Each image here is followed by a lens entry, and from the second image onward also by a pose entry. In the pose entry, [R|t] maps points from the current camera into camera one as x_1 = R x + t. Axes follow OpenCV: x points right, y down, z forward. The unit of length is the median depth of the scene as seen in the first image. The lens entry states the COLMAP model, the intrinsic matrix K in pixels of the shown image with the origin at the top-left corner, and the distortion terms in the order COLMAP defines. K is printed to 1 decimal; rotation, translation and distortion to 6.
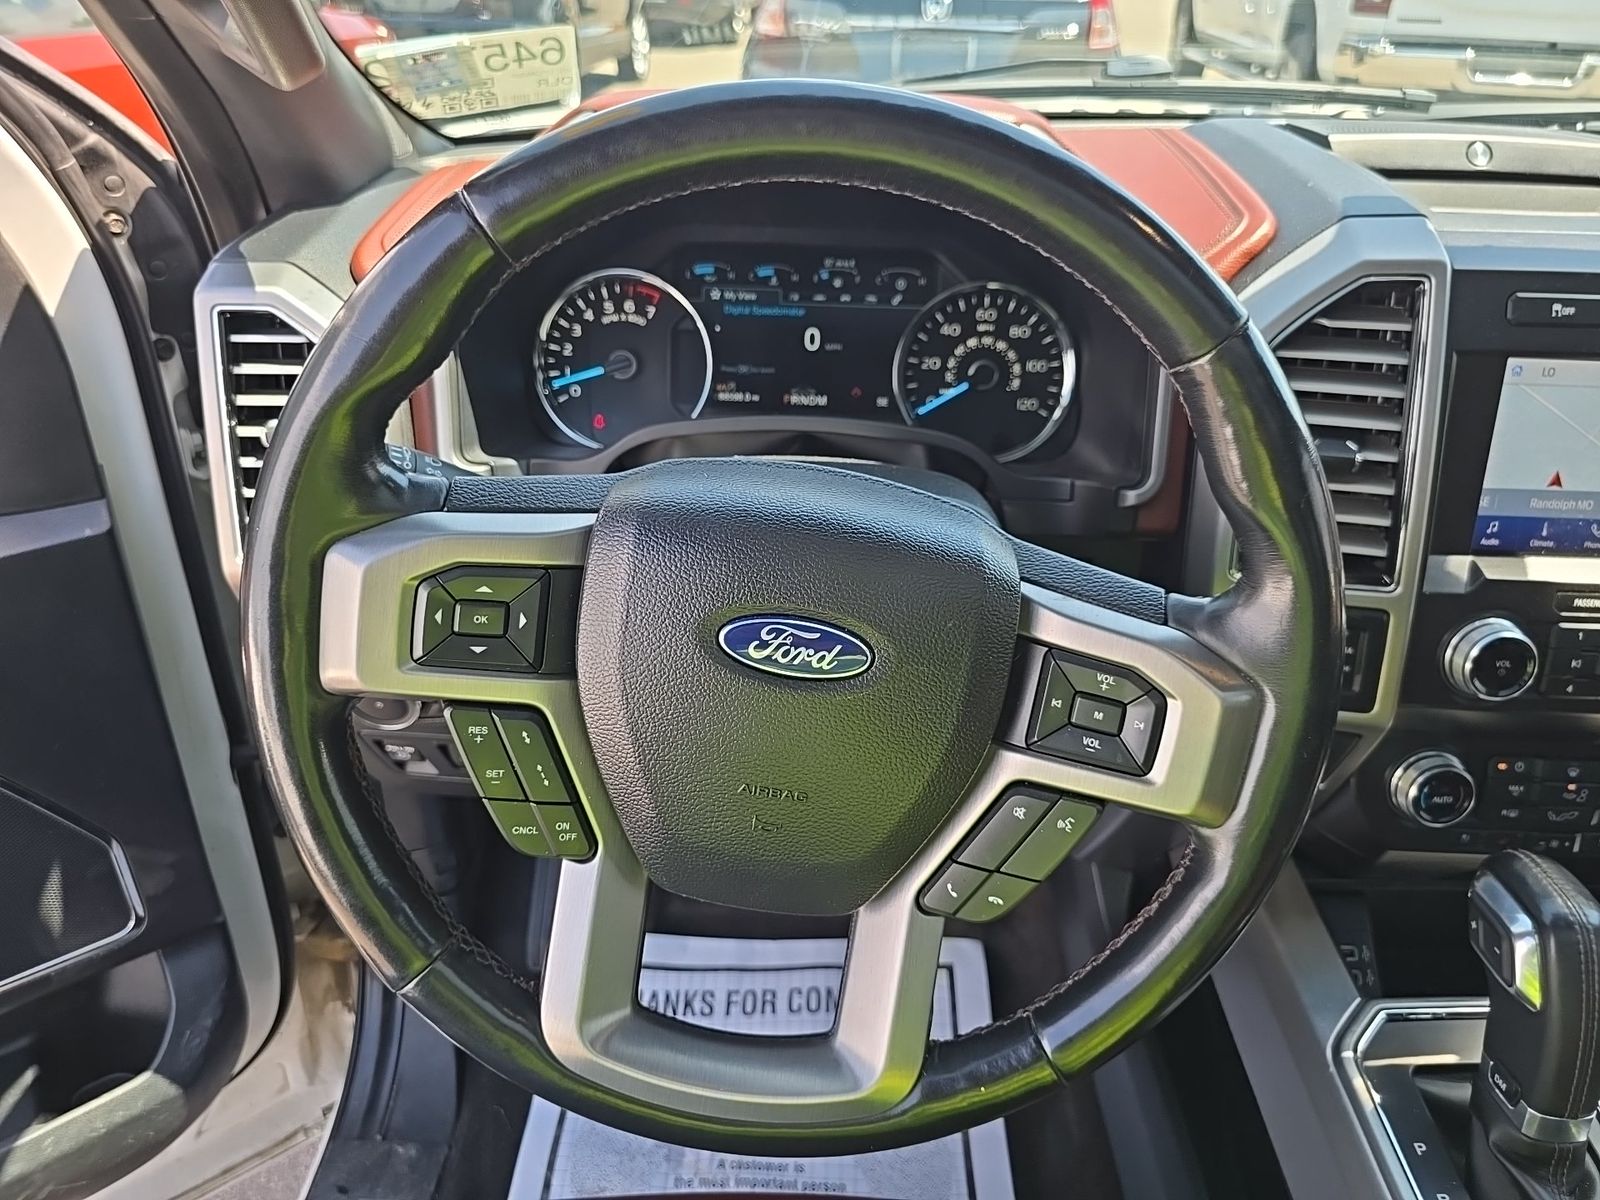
lens RADIAL K [[1117.8, 0, 805.7], [0, 1117.8, 595.2], [0, 0, 1]] dist [0.028004, -0.037183]
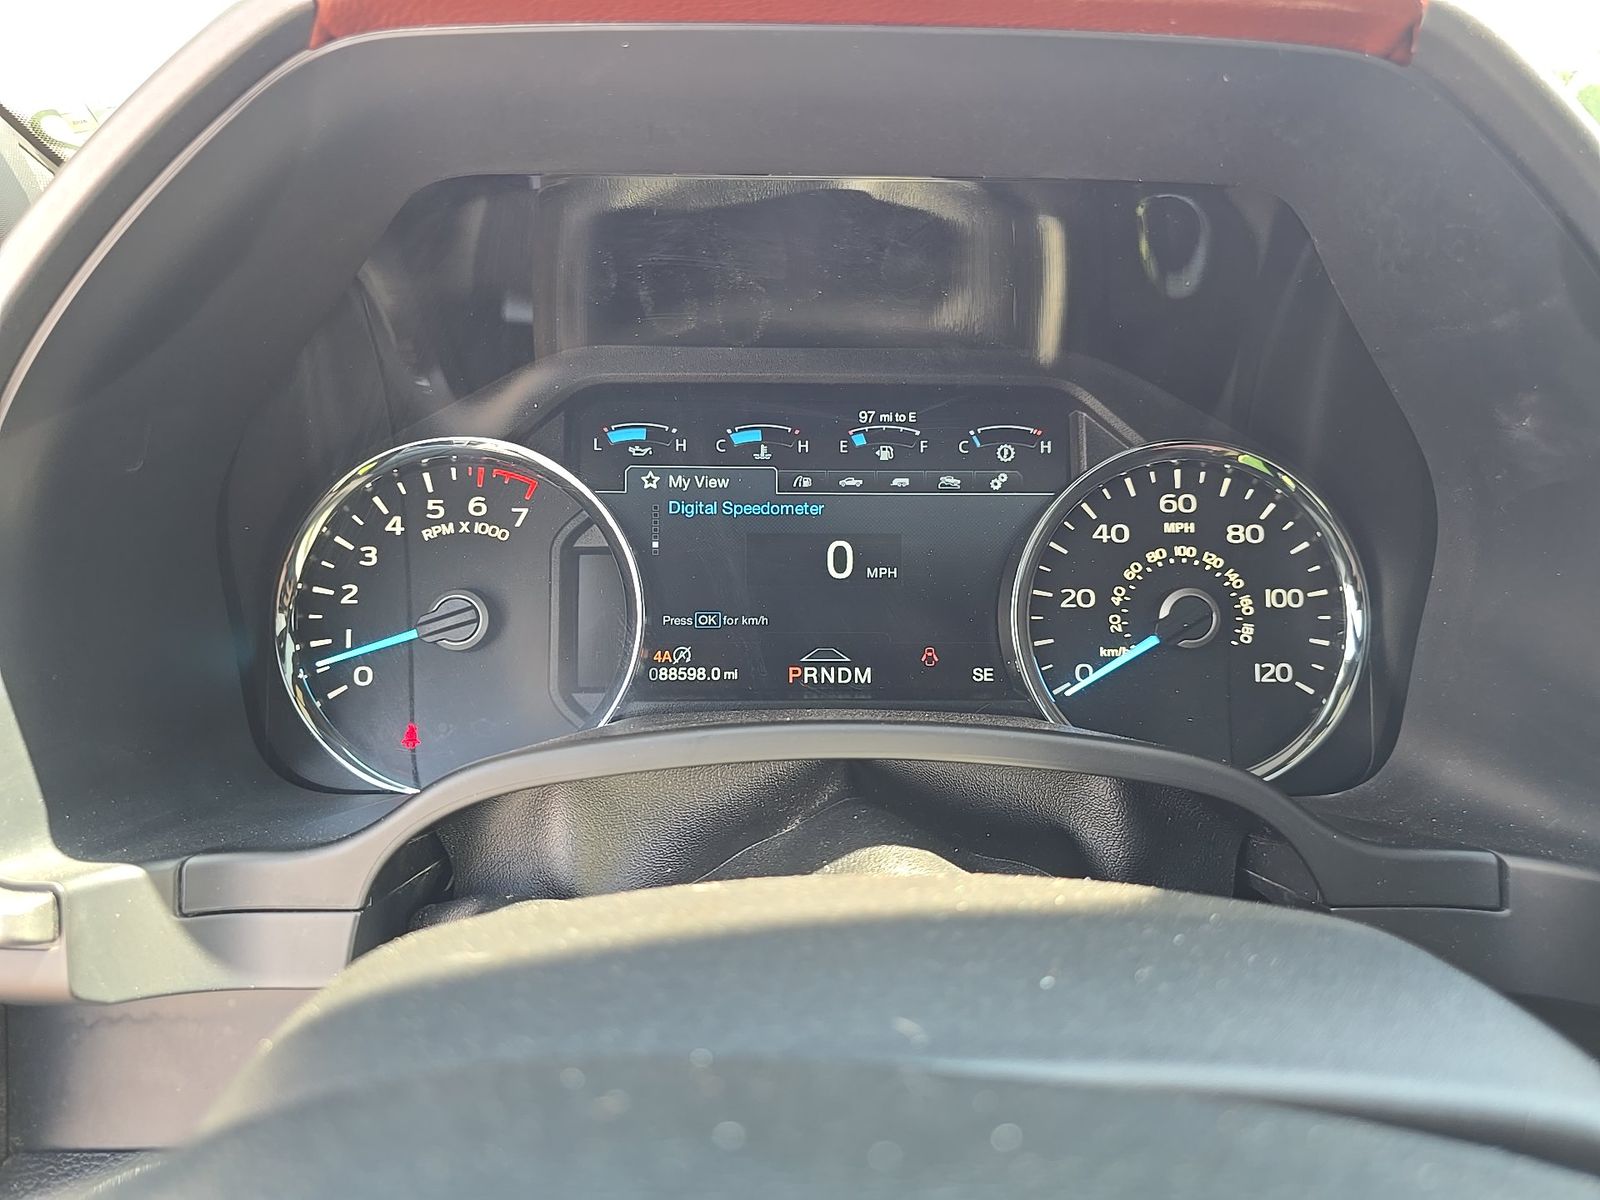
lens RADIAL K [[1117.8, 0, 805.7], [0, 1117.8, 595.2], [0, 0, 1]] dist [0.028004, -0.037183]
pose [[0.998127, -0.029998, 0.053311, -0.038427], [0.040624, 0.976631, -0.211048, -0.107118], [-0.045734, 0.212818, 0.976021, 0.512683]]
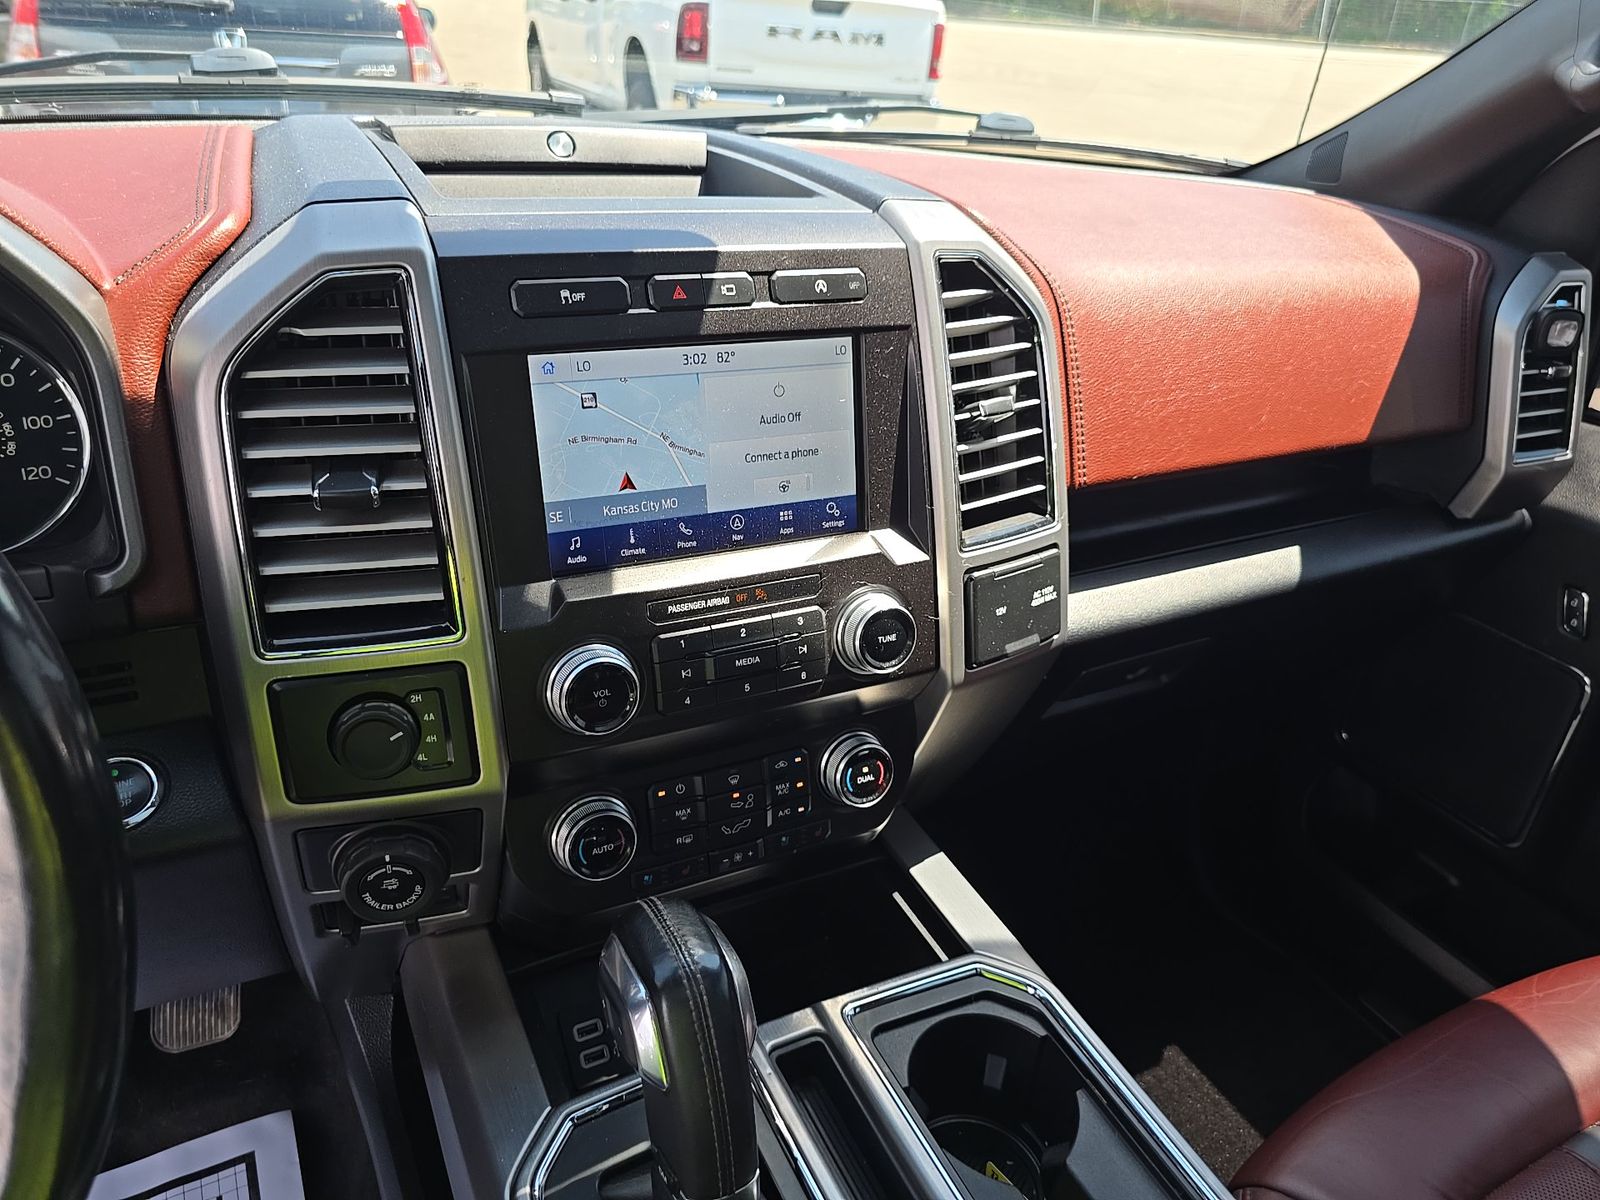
lens RADIAL K [[1117.8, 0, 805.7], [0, 1117.8, 595.2], [0, 0, 1]] dist [0.028004, -0.037183]
pose [[0.878422, -0.184268, 0.440932, 0.306561], [0.199338, 0.979853, 0.012367, 0.004676], [-0.434327, 0.077031, 0.897456, 0.100617]]
